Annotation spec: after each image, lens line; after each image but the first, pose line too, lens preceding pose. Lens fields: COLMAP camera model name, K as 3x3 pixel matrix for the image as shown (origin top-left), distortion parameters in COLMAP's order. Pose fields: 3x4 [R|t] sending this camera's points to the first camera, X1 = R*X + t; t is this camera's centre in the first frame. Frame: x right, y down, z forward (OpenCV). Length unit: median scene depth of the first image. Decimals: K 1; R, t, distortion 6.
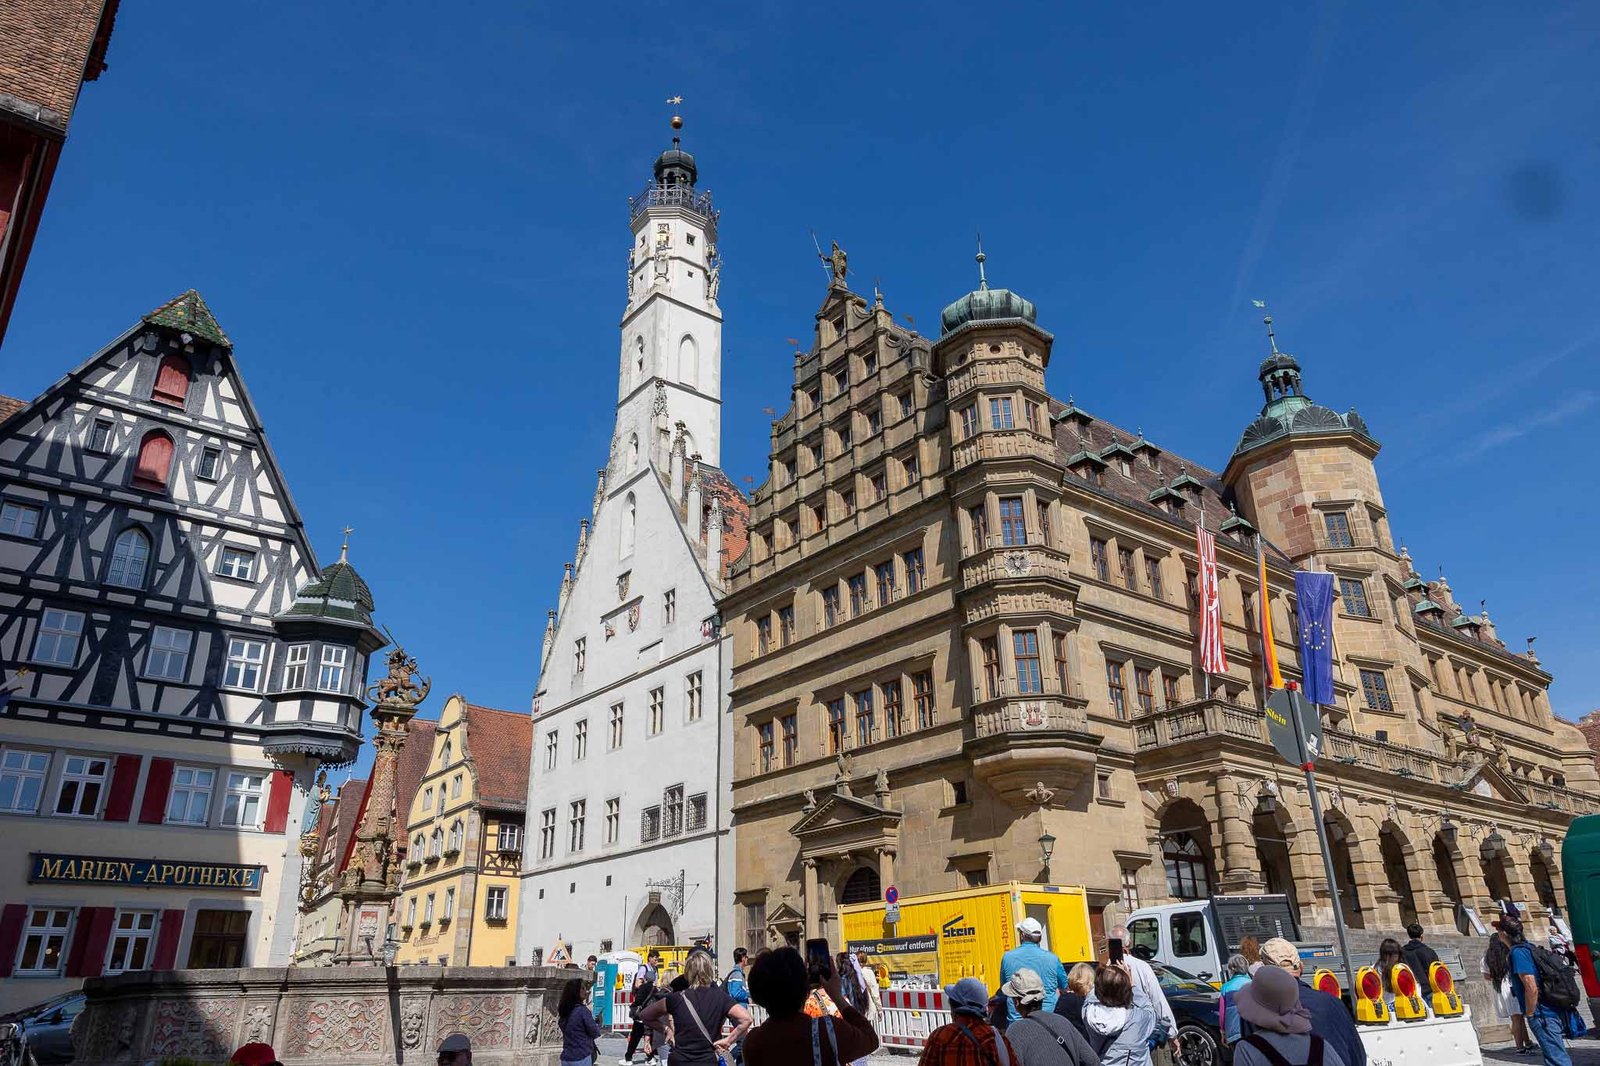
lens RADIAL K [[1110.7, 0, 800.0], [0, 1110.7, 533.0], [0, 0, 1]] dist [0.016837, 0.004382]
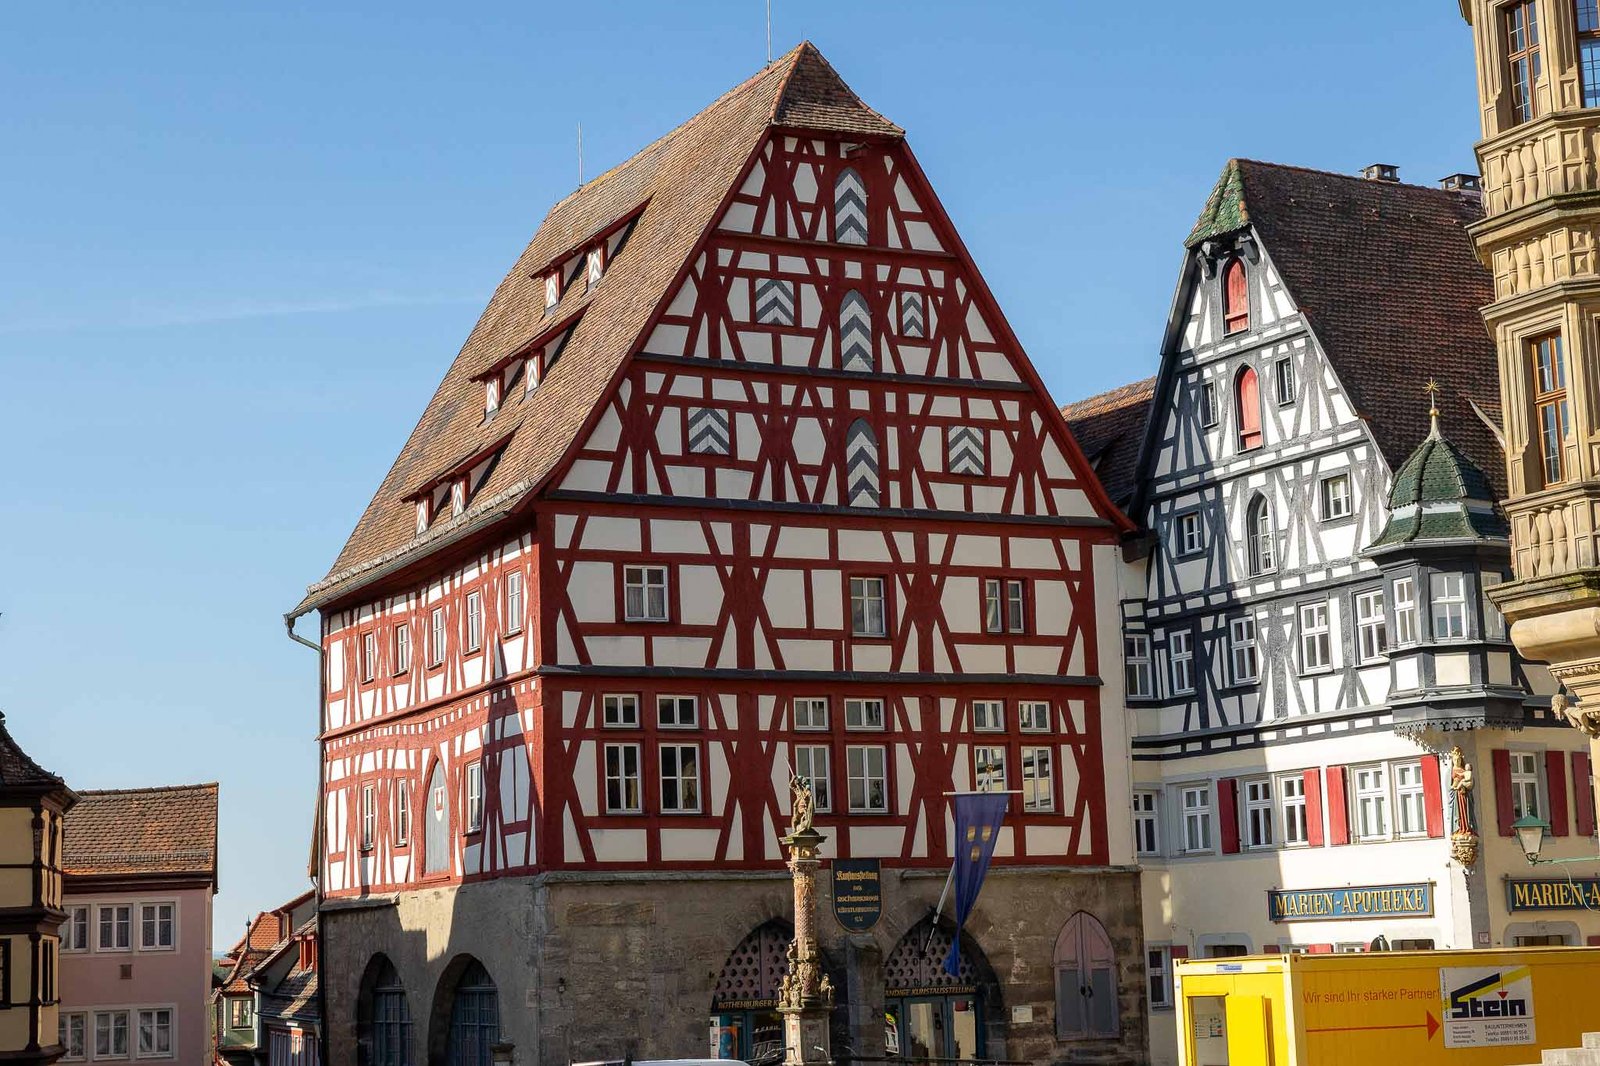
lens RADIAL K [[2790.2, 0, 800.0], [0, 2790.2, 533.0], [0, 0, 1]] dist [0.006734, 0.077706]
pose [[-0.187666, -0.119767, -0.974904, 1.434415], [0.425892, 0.884462, -0.190639, 0.262138], [0.885098, -0.450980, -0.114975, 0.927335]]
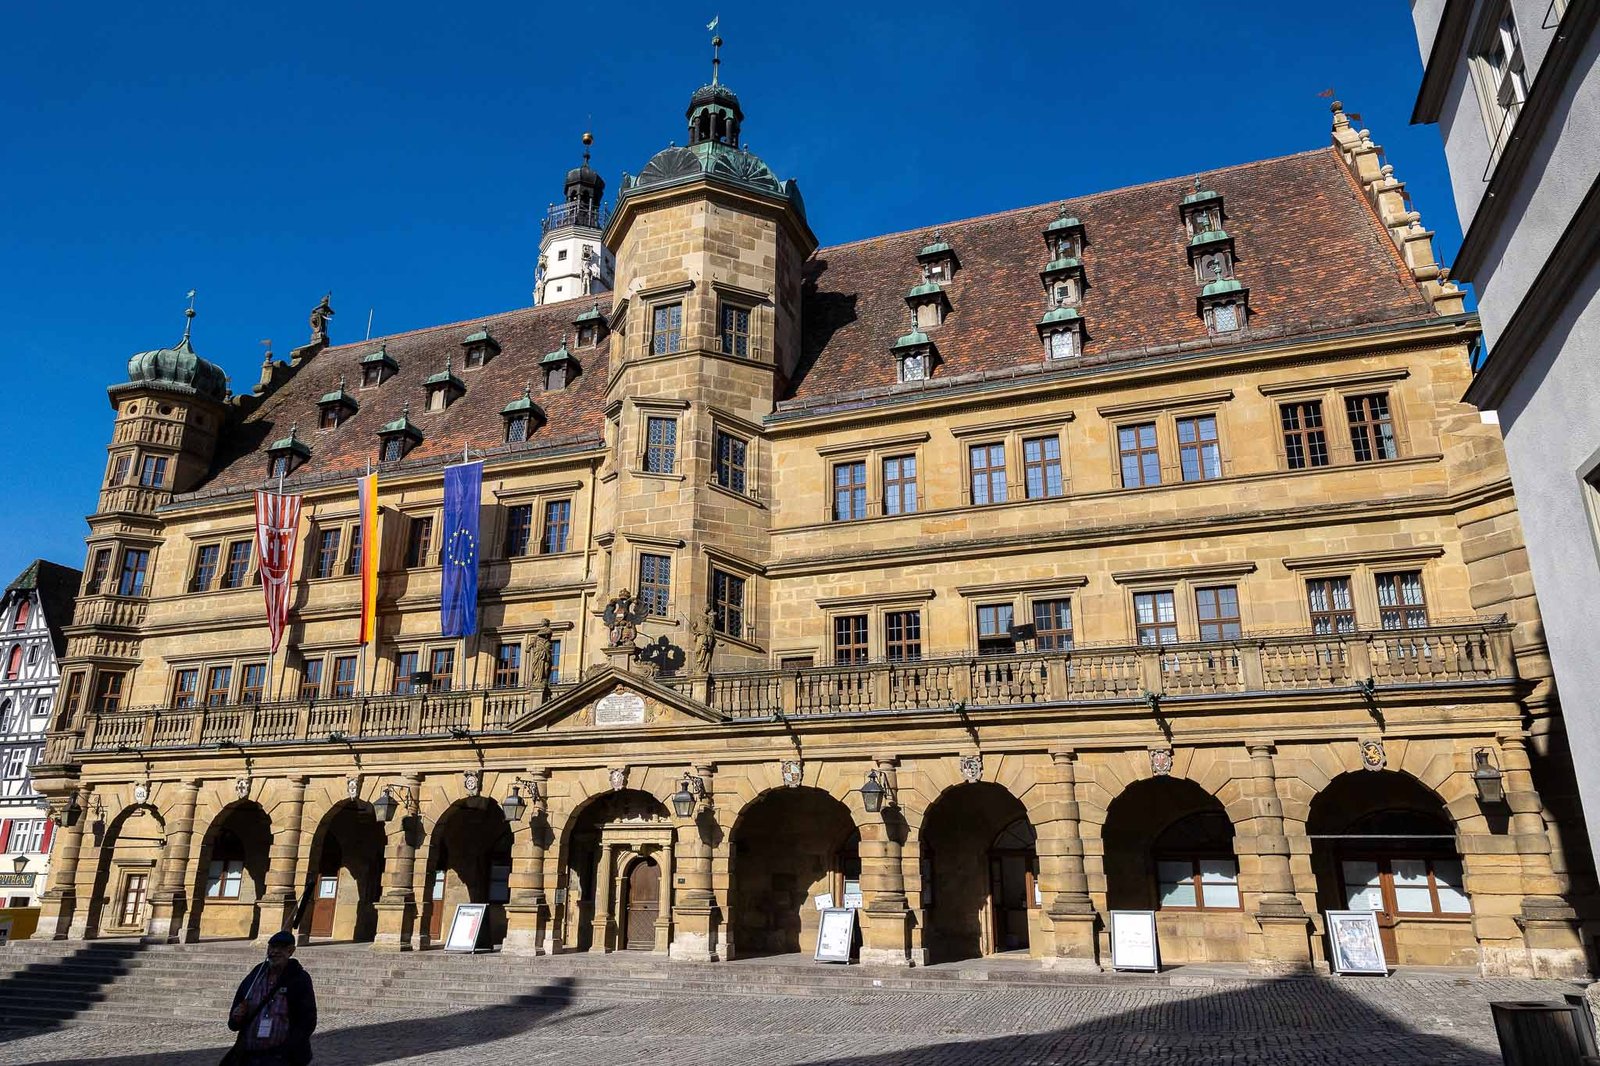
lens RADIAL K [[1077.6, 0, 800.0], [0, 1077.6, 533.0], [0, 0, 1]] dist [-0.002570, 0.003387]
pose [[0.518104, -0.242716, -0.820157, 1.704523], [0.323750, 0.943196, -0.074610, 0.303639], [0.791678, -0.226870, 0.567253, 1.093213]]
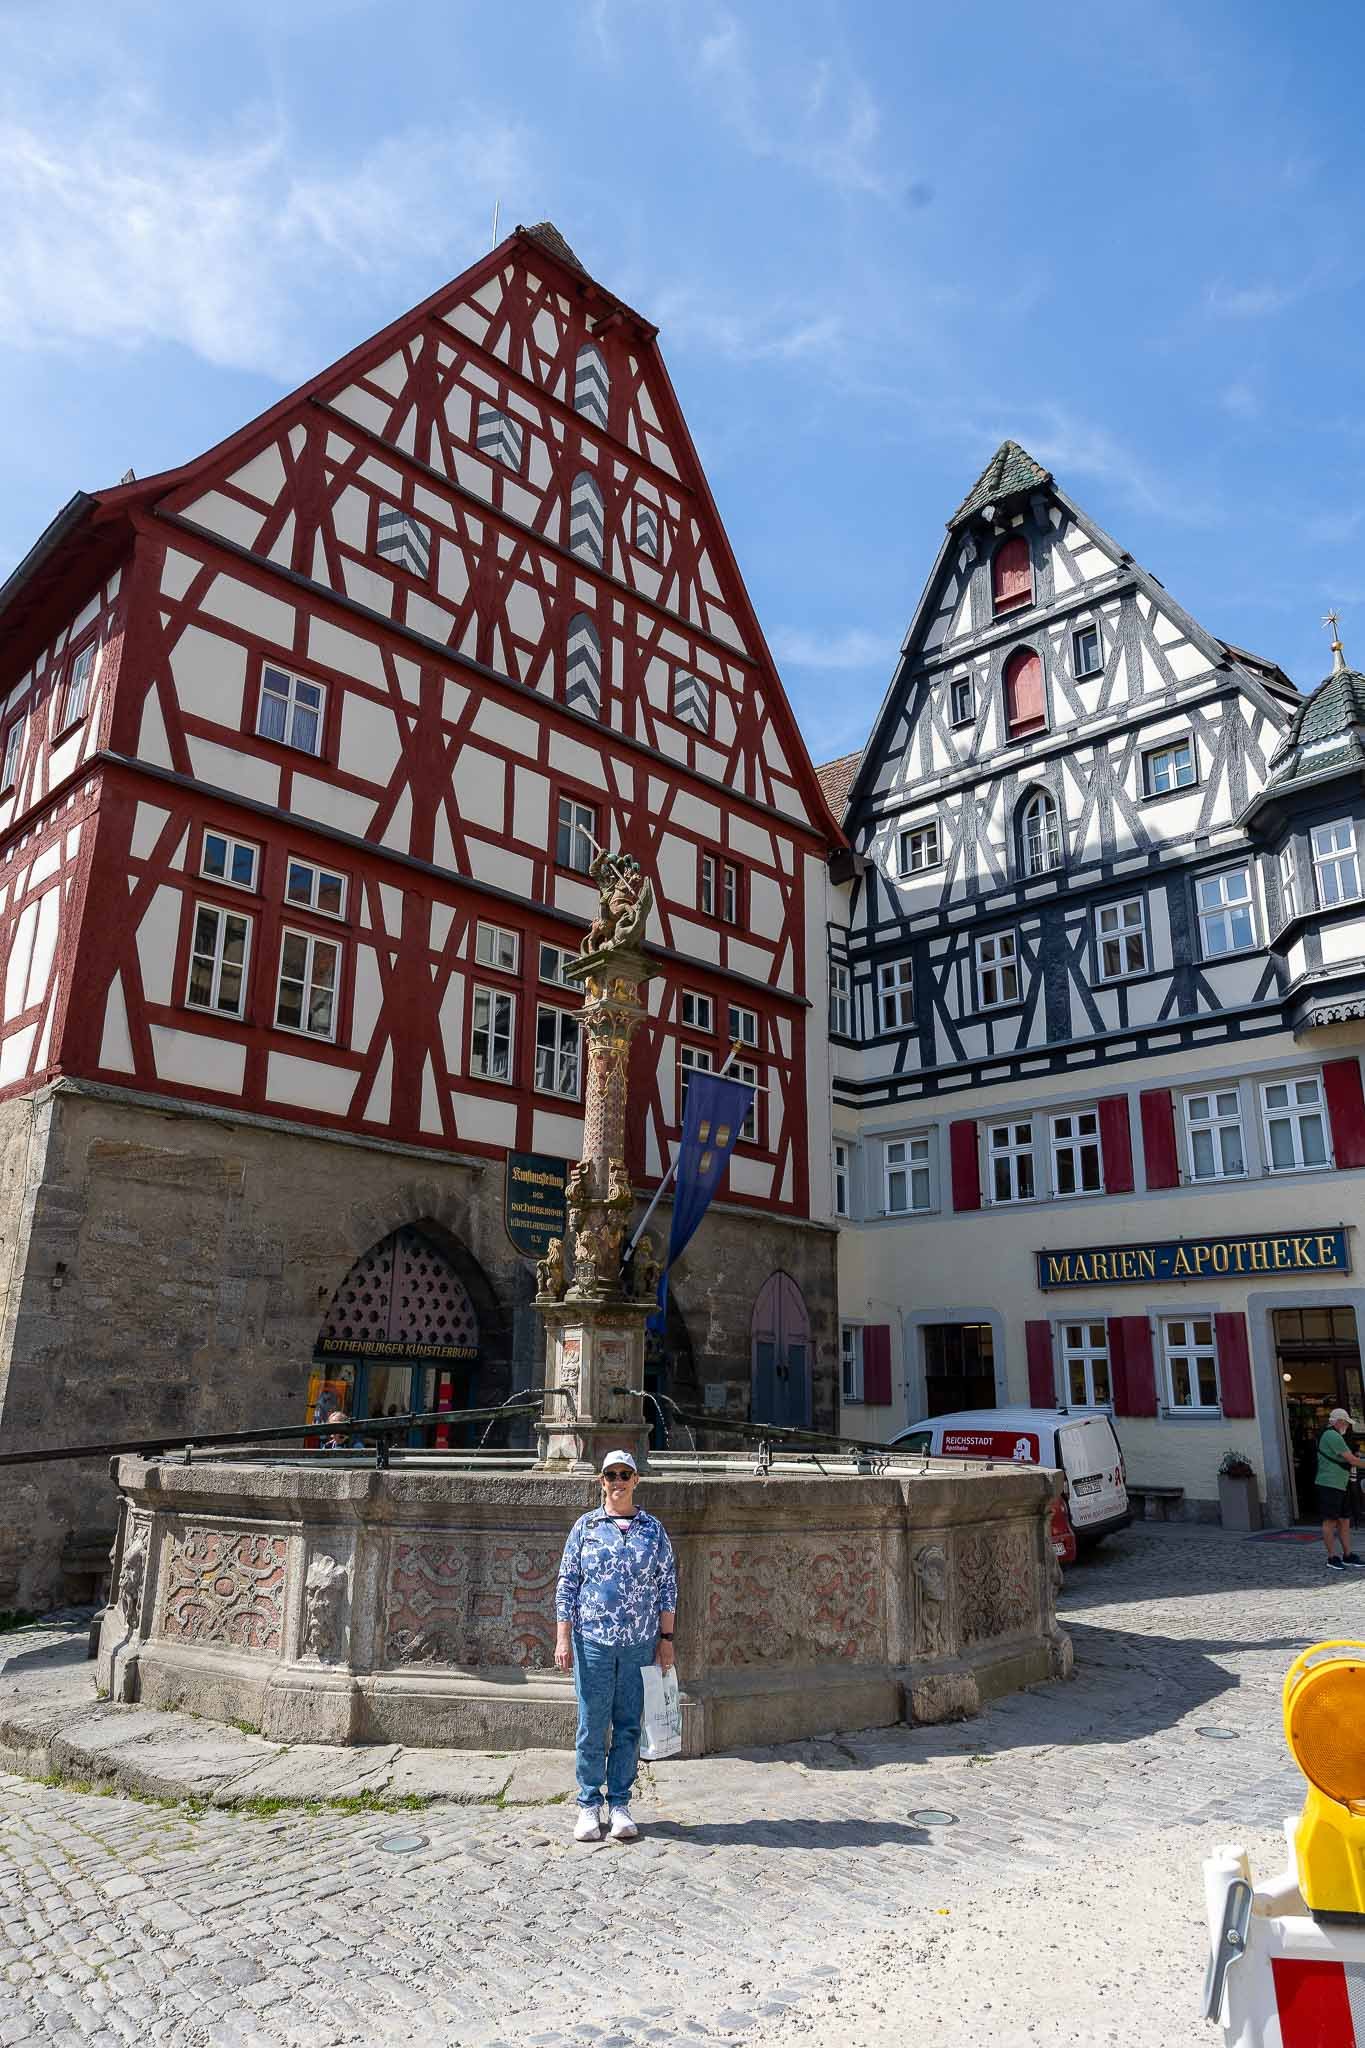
lens RADIAL K [[1379.3, 0, 682.5], [0, 1379.3, 1024.0], [0, 0, 1]] dist [-0.002570, 0.003387]
pose [[0.116401, -0.256989, -0.959379, 0.162663], [0.380838, 0.903660, -0.195857, 0.210464], [0.917286, -0.342570, 0.203058, 0.579044]]
